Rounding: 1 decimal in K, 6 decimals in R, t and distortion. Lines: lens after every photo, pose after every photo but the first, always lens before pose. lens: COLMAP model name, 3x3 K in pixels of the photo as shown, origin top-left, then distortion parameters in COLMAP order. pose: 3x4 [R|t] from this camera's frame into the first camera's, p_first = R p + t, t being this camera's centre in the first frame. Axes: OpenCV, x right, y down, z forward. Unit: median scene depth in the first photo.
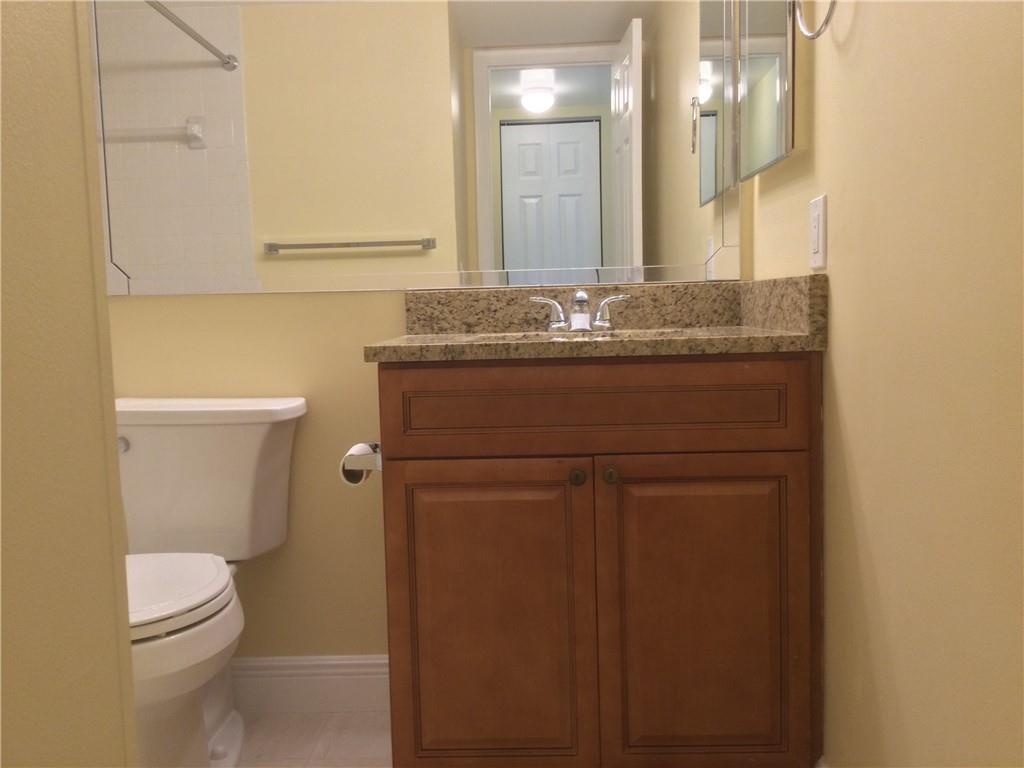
lens RADIAL K [[919.6, 0, 508.2], [0, 919.6, 384.0], [0, 0, 1]] dist [0.094131, -0.177127]
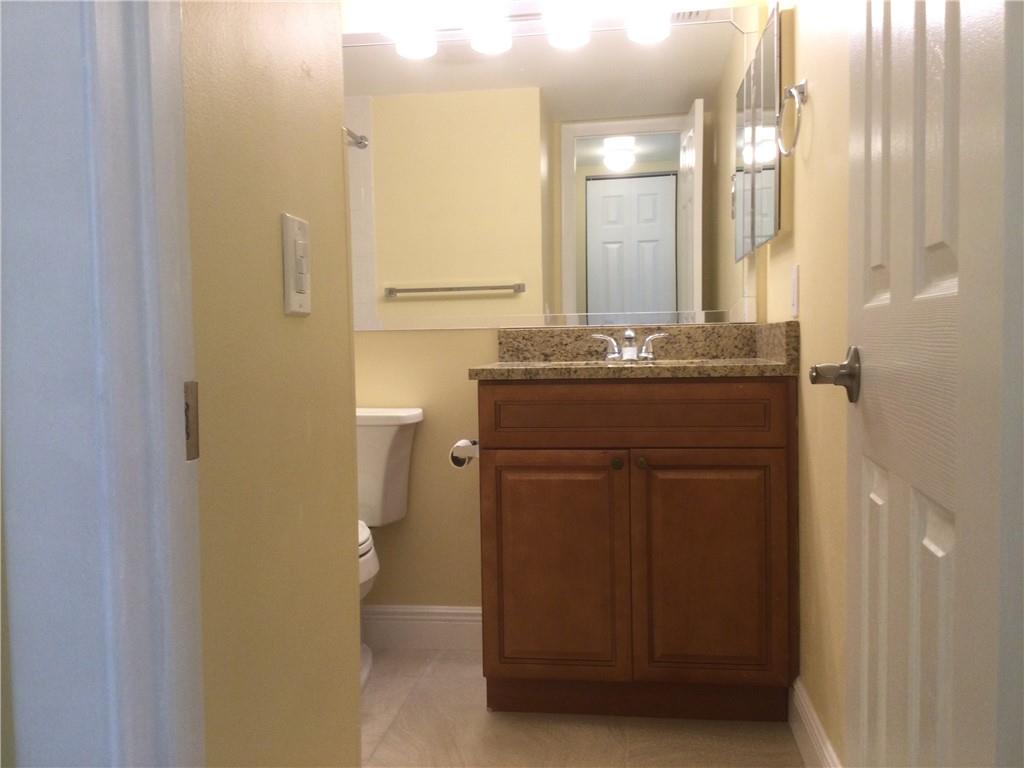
lens RADIAL K [[919.6, 0, 508.2], [0, 919.6, 384.0], [0, 0, 1]] dist [0.094131, -0.177127]
pose [[0.994779, 0.014120, -0.101070, 0.044971], [-0.017737, 0.999231, -0.034979, 0.028987], [0.100499, 0.036589, 0.994264, -0.375725]]
